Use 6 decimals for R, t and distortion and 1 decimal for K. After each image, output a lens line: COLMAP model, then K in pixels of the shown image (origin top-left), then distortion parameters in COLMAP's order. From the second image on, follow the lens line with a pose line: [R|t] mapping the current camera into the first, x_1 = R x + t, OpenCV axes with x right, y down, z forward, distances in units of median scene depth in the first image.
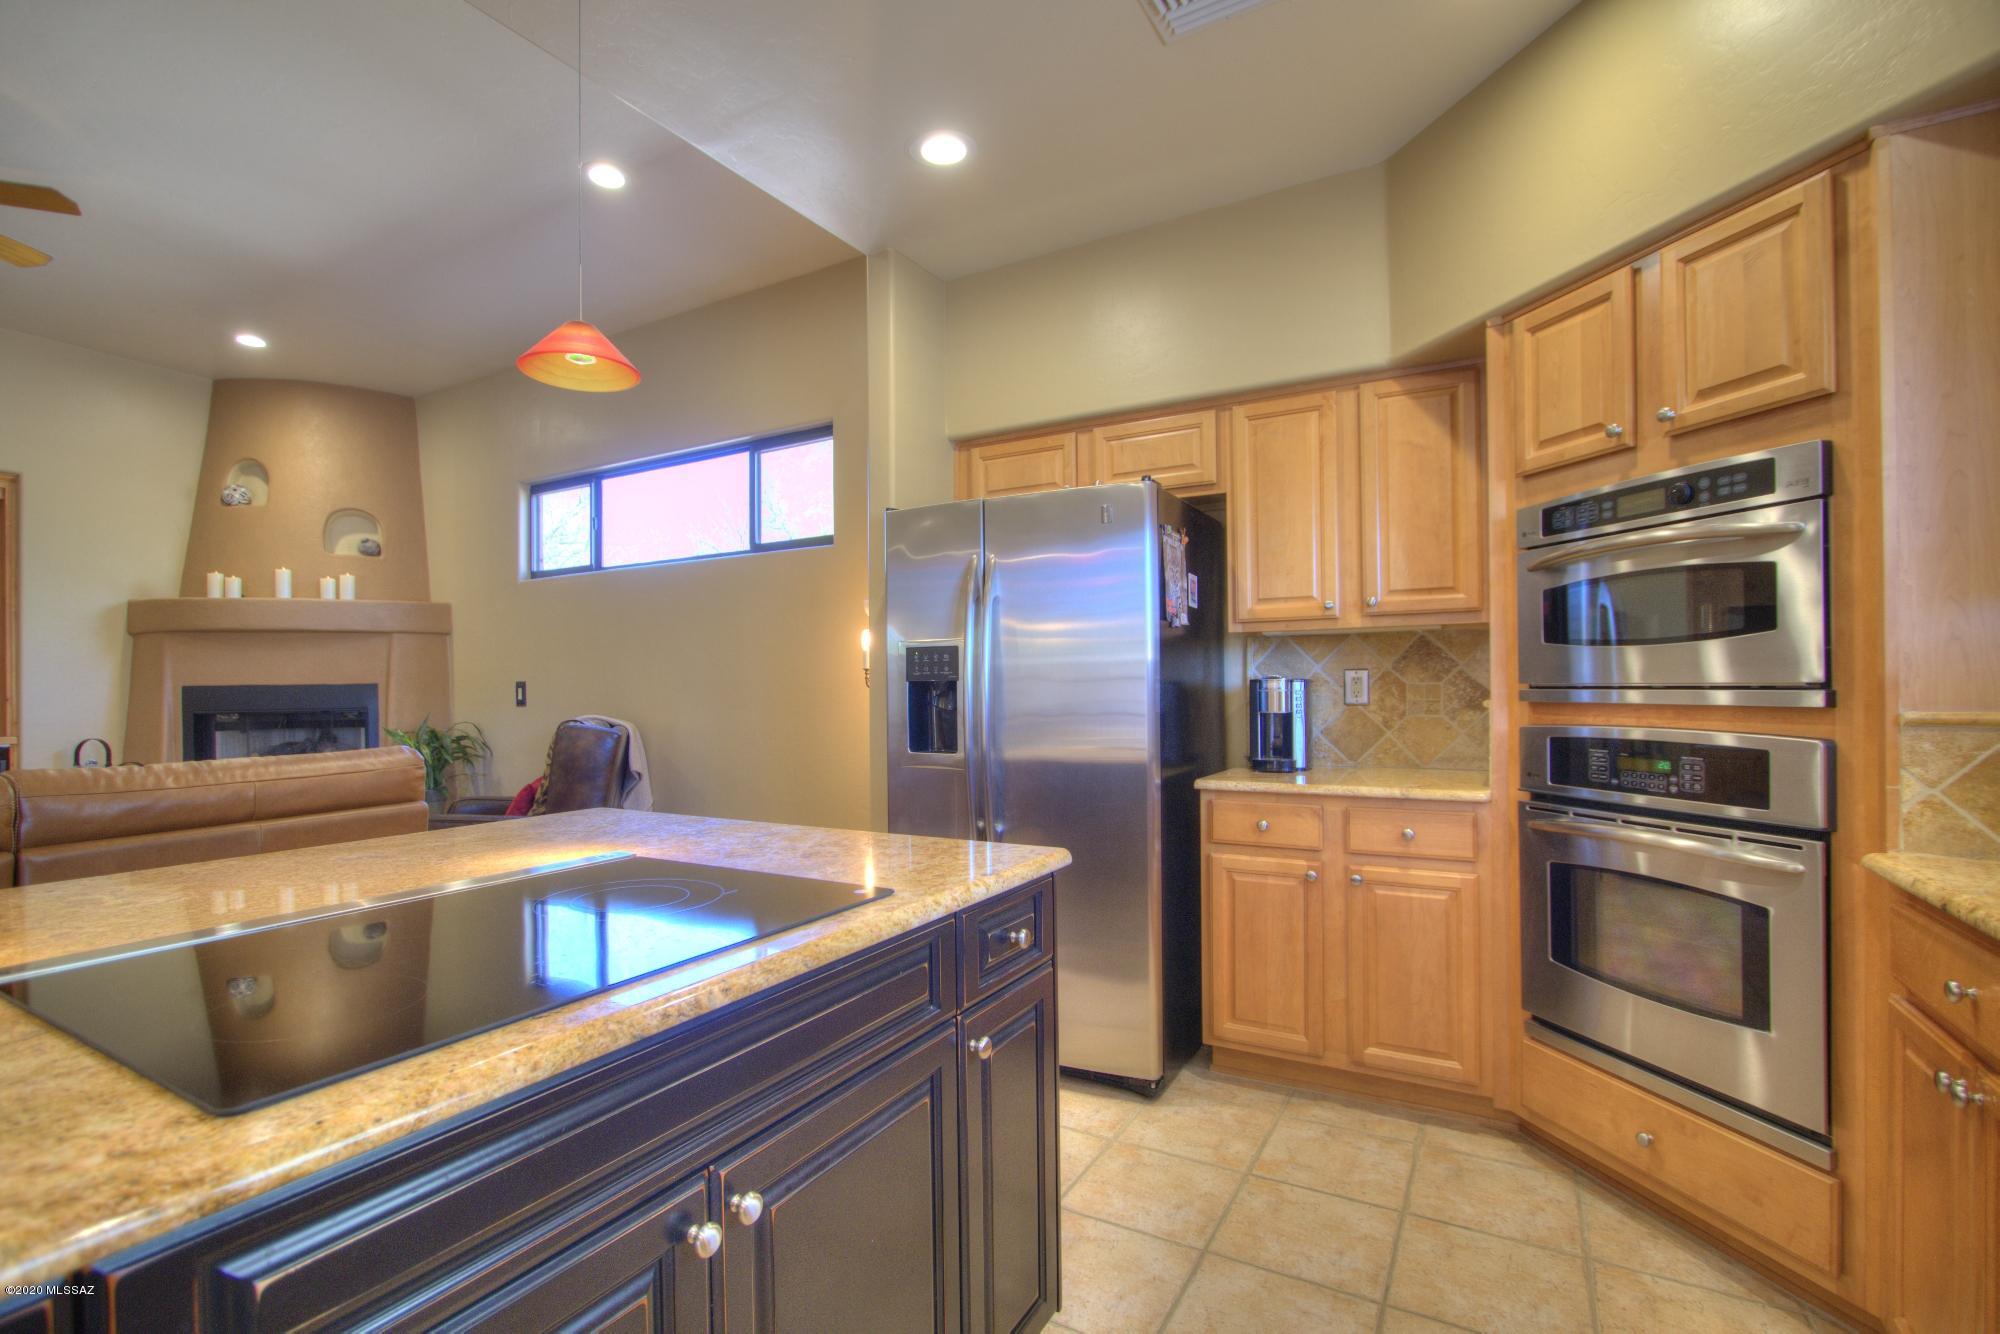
lens RADIAL K [[919.1, 0, 975.1], [0, 919.1, 684.4], [0, 0, 1]] dist [-0.019374, 0.002533]
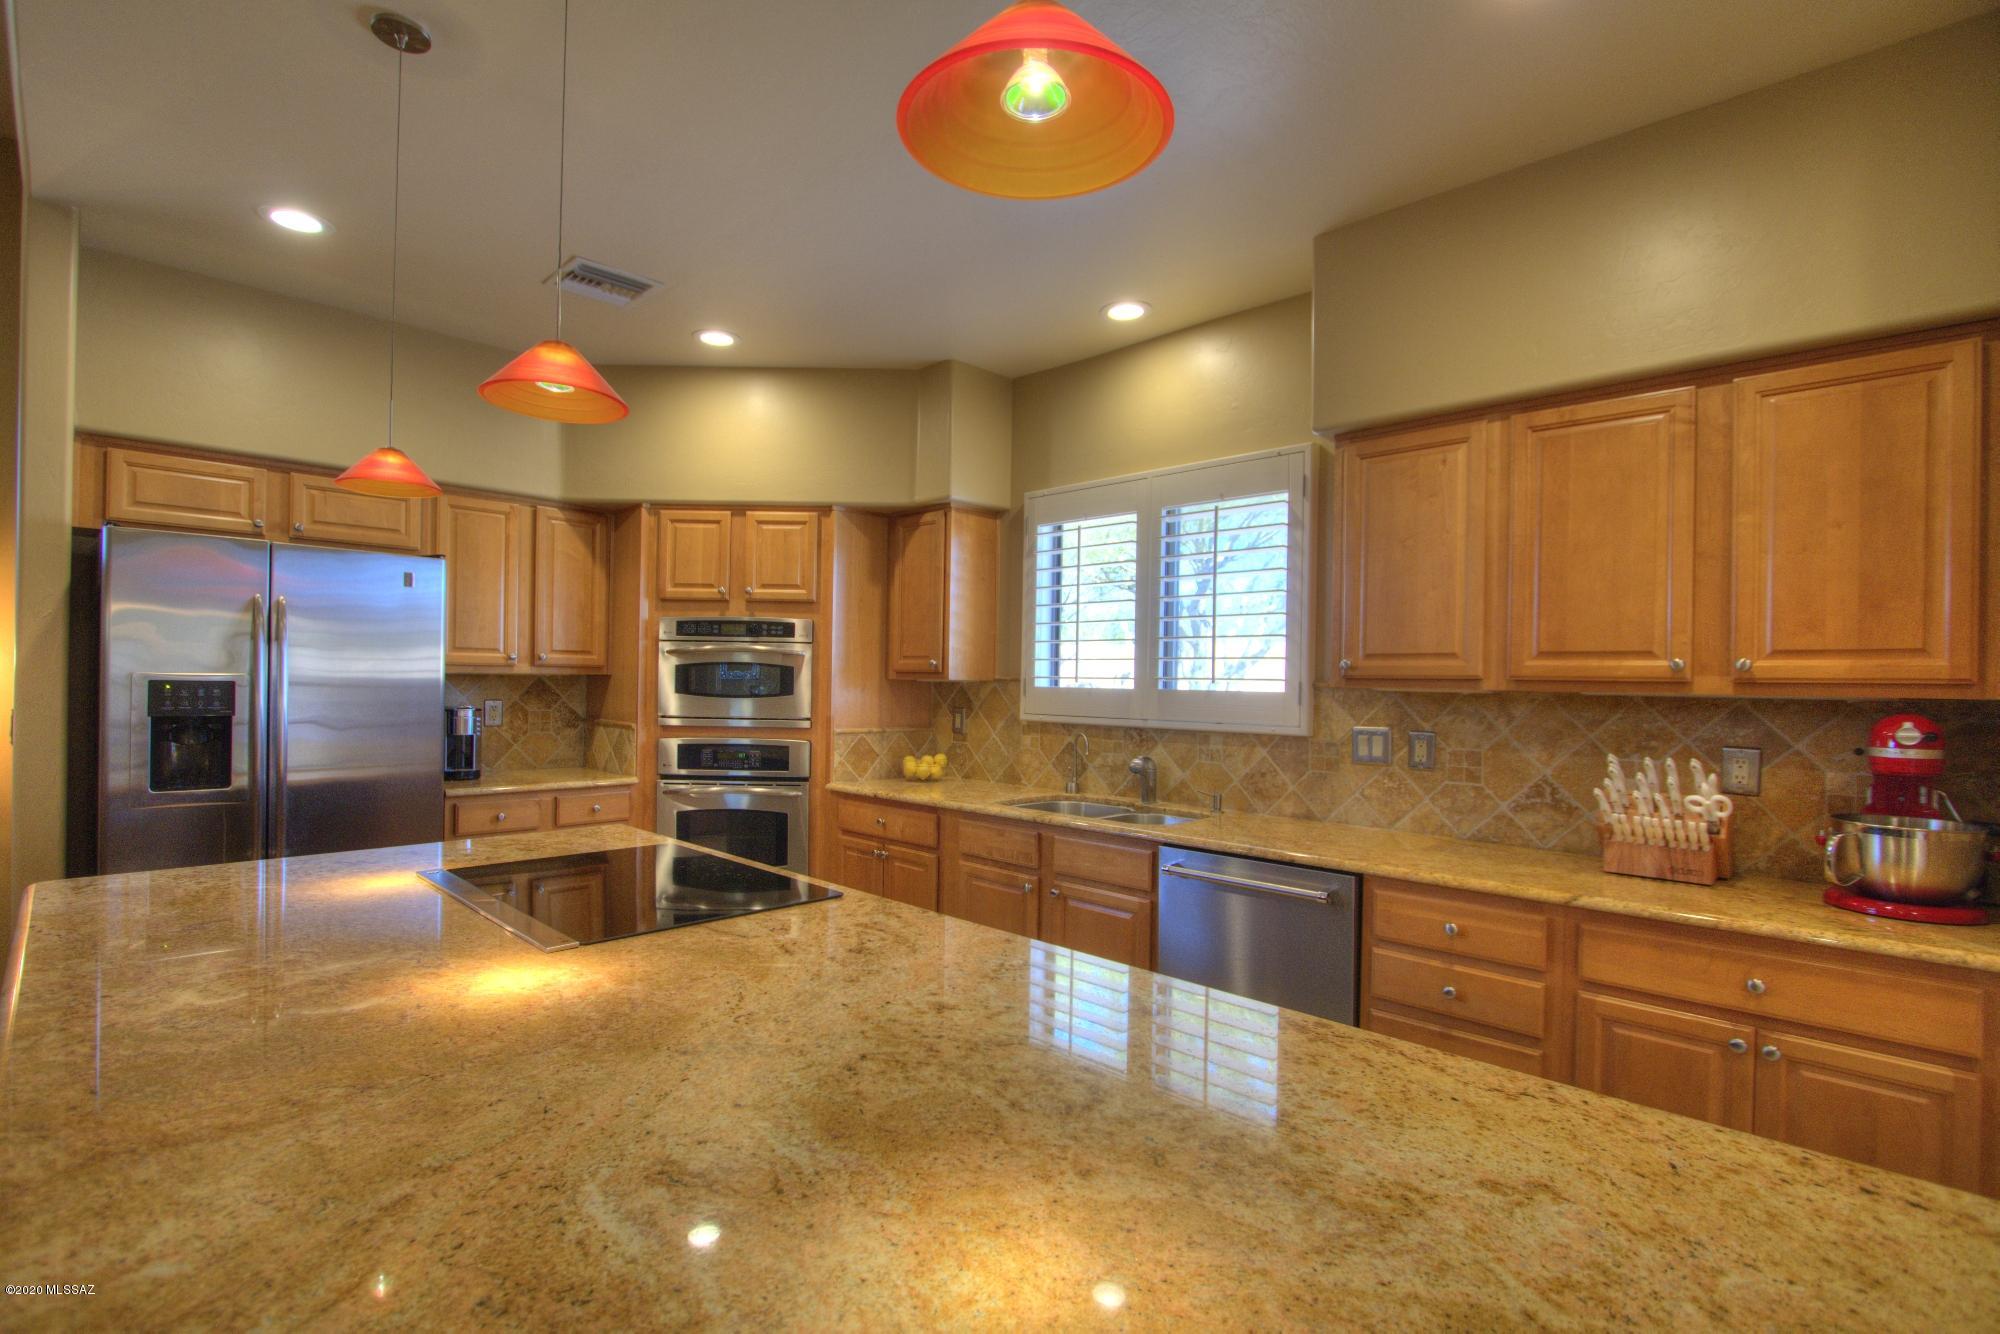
lens RADIAL K [[919.1, 0, 984.4], [0, 919.1, 683.8], [0, 0, 1]] dist [-0.019374, 0.002533]
pose [[0.240800, 0.012834, 0.970490, -1.025542], [-0.019518, 0.999774, -0.008379, -0.061156], [-0.970378, -0.016924, 0.240997, -0.052256]]
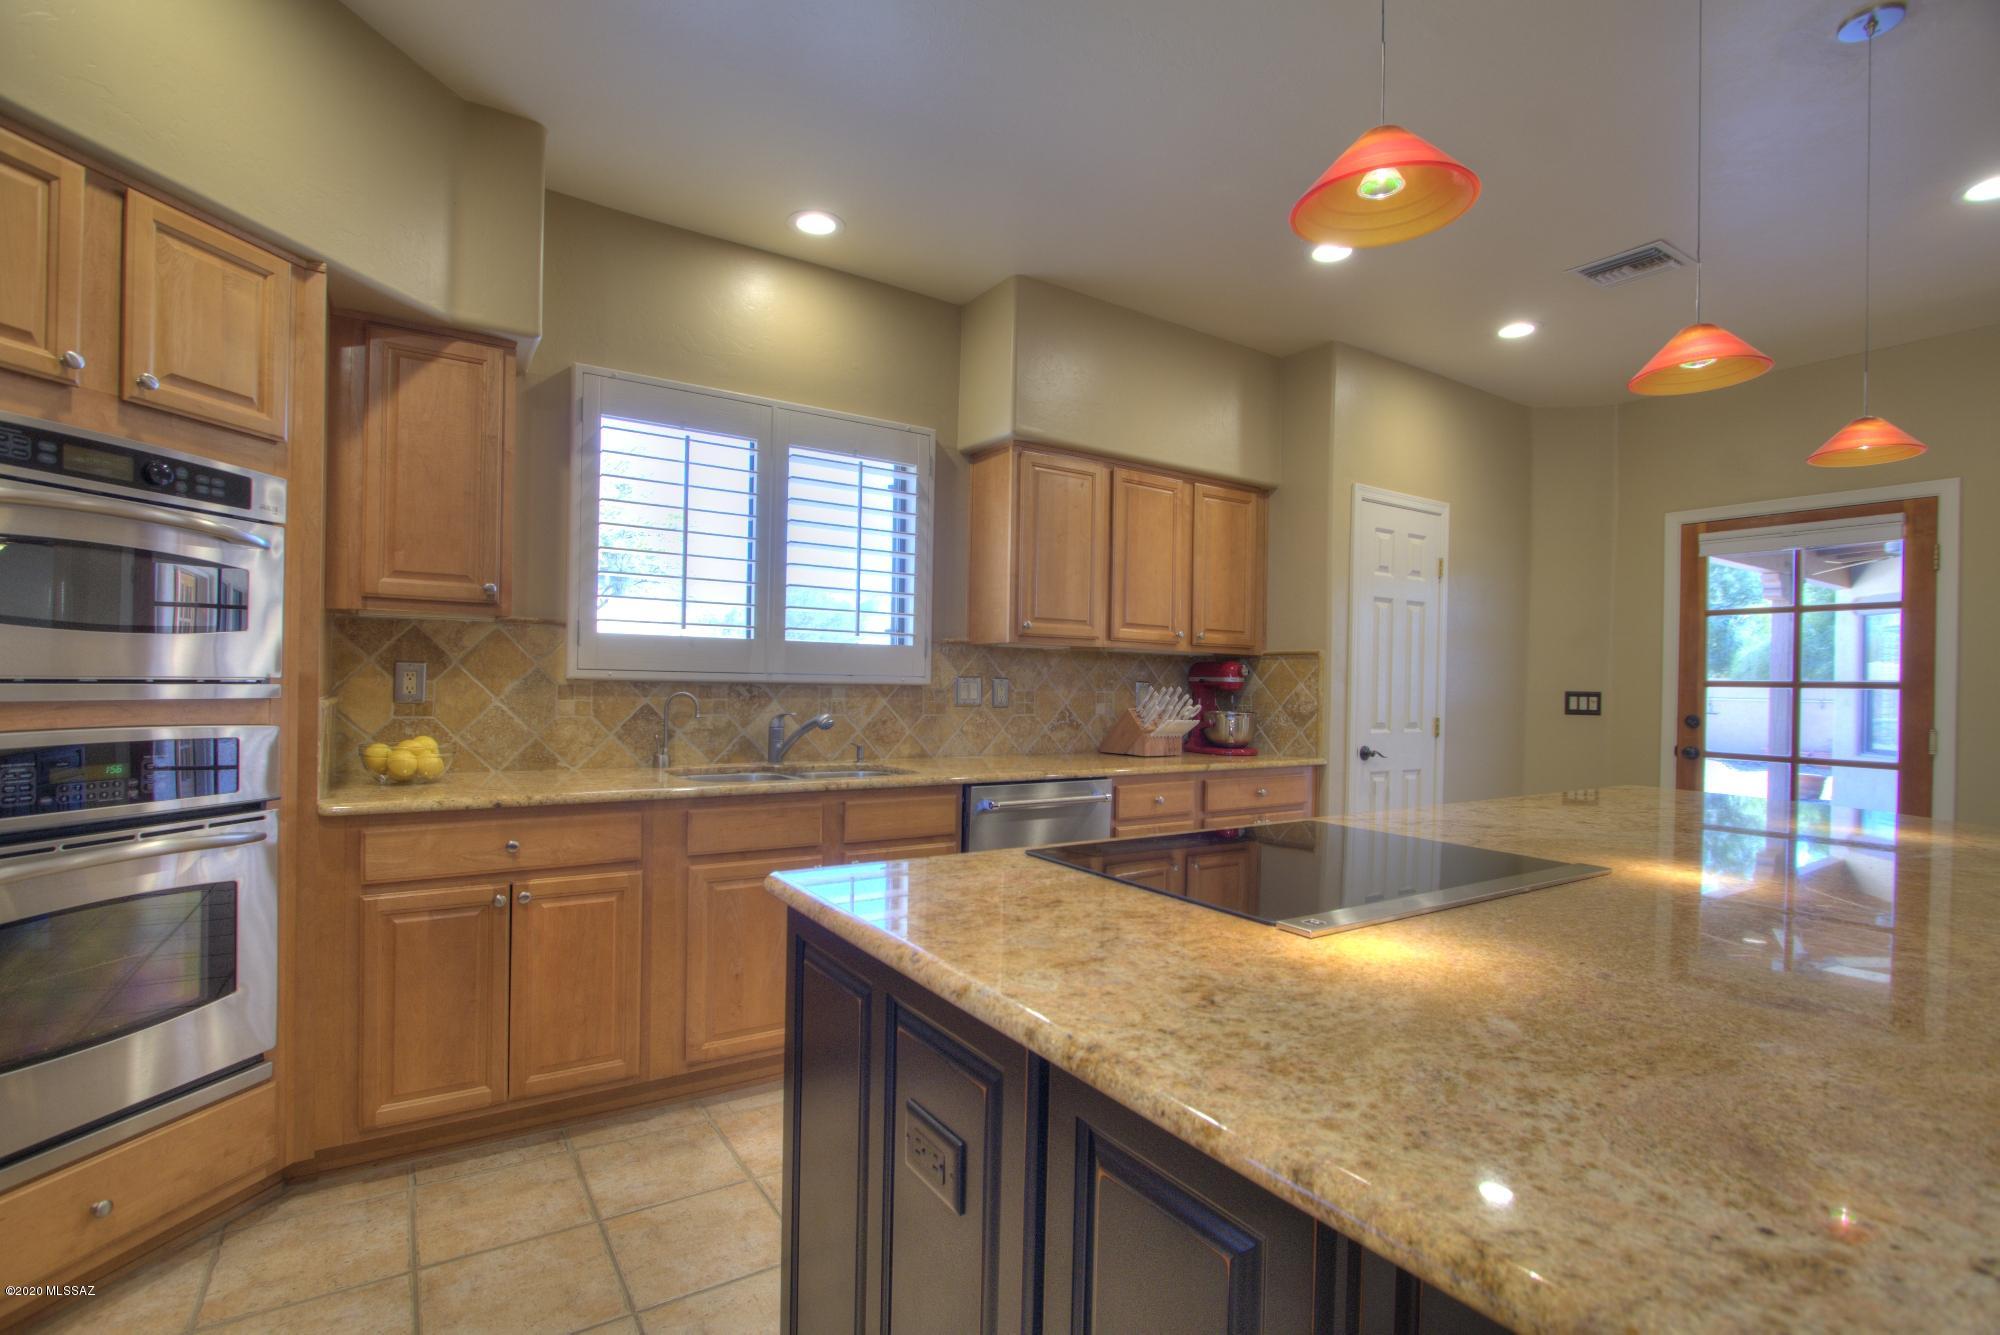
lens RADIAL K [[919.1, 0, 985.6], [0, 919.1, 680.5], [0, 0, 1]] dist [-0.019374, 0.002533]
pose [[-0.896831, -0.005839, 0.442334, -0.338009], [-0.009617, 0.999934, -0.006297, 0.000187], [-0.442268, -0.009901, -0.896828, 1.228991]]
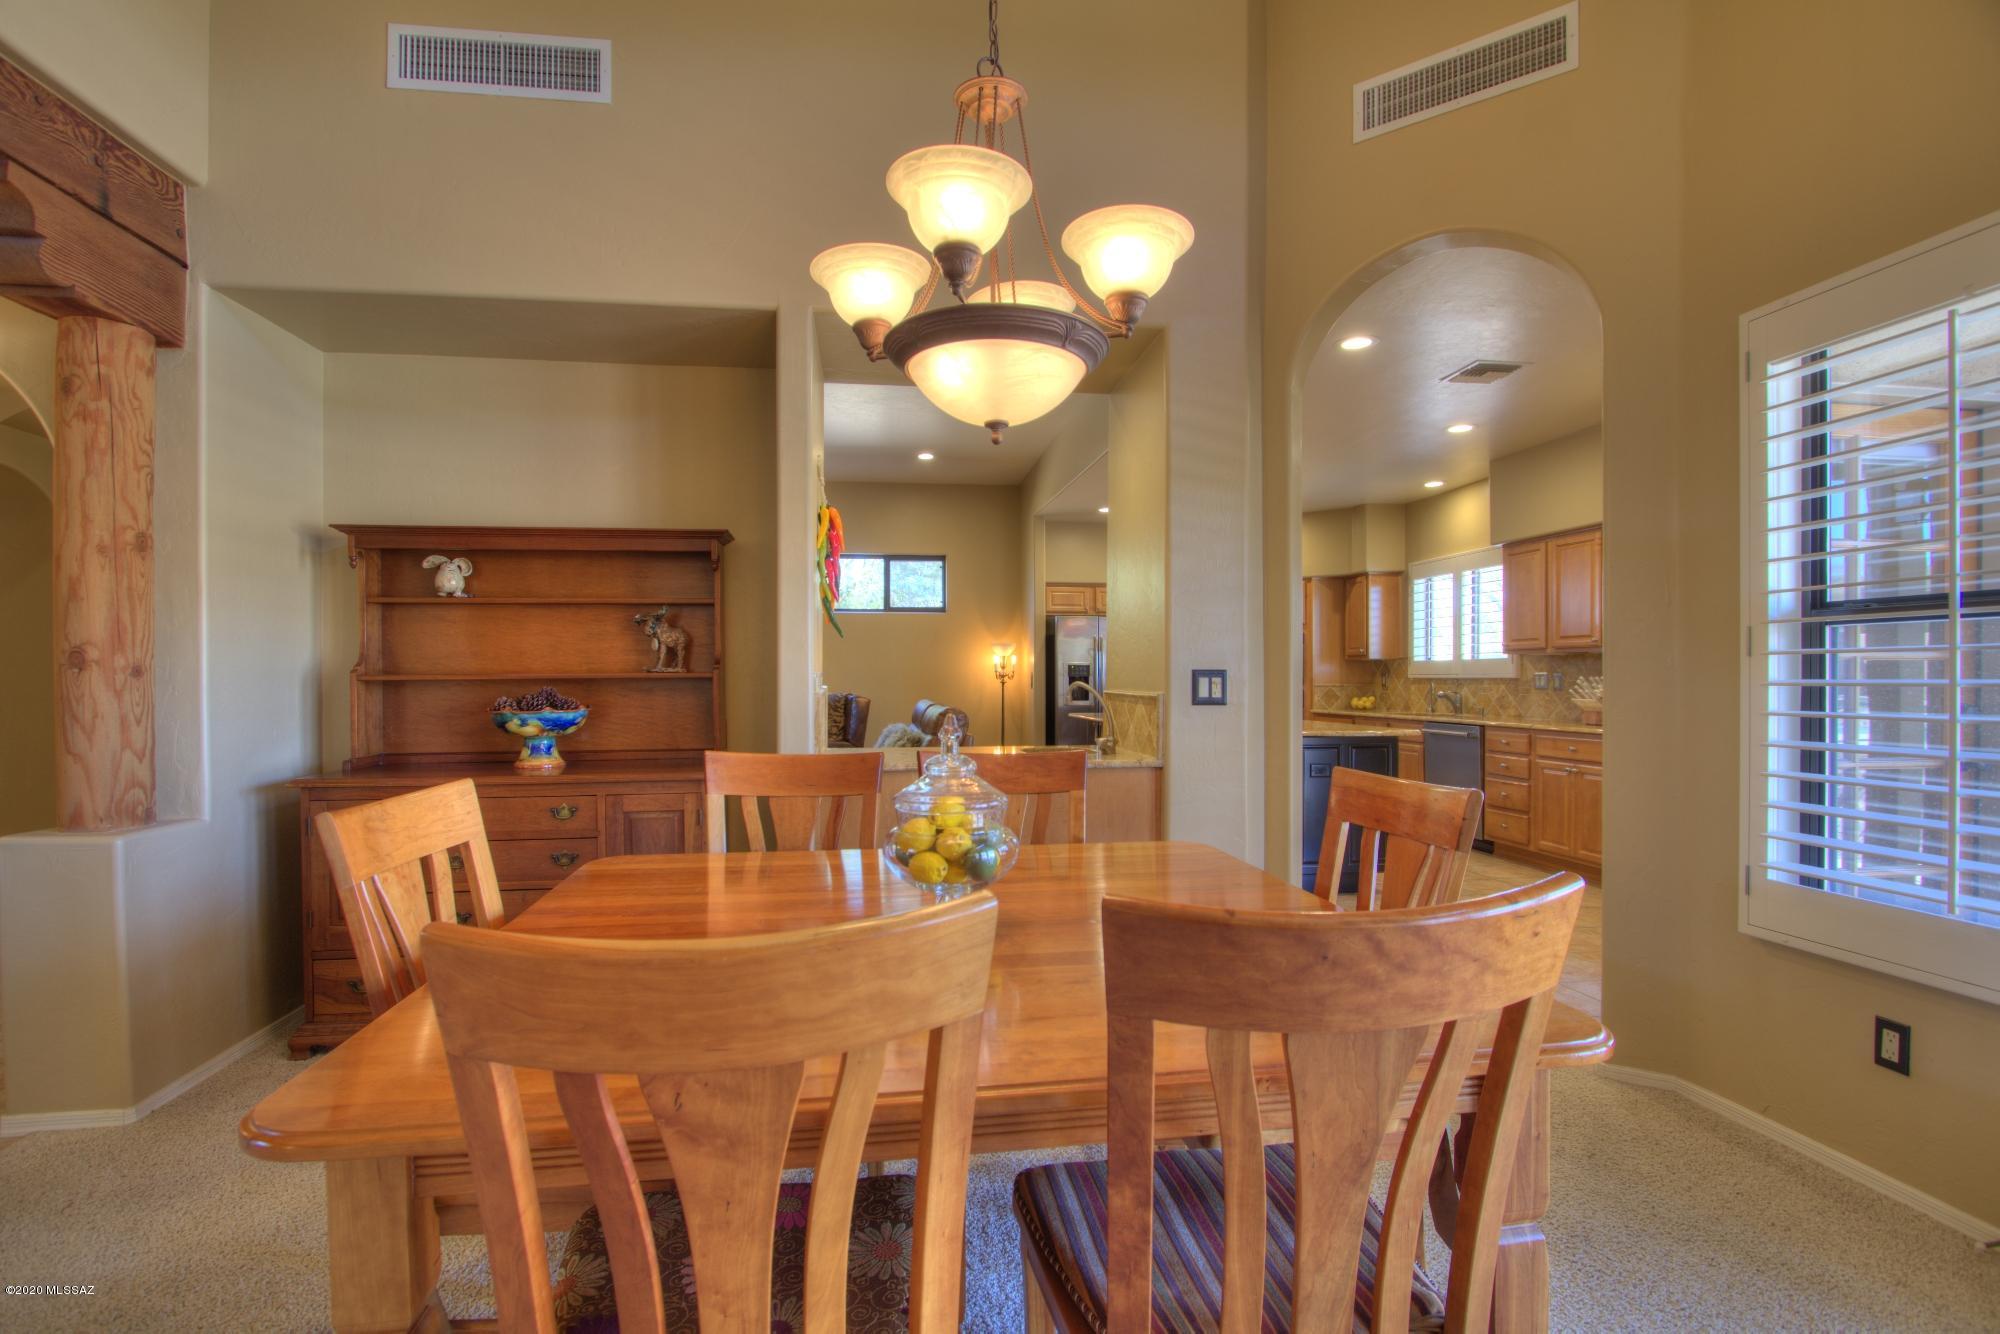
lens RADIAL K [[919.1, 0, 987.8], [0, 919.1, 681.8], [0, 0, 1]] dist [-0.019374, 0.002533]
pose [[0.778438, 0.006020, 0.627692, -2.813306], [-0.005282, 0.999981, -0.003039, 0.030357], [-0.627699, -0.000950, 0.778456, -1.466188]]
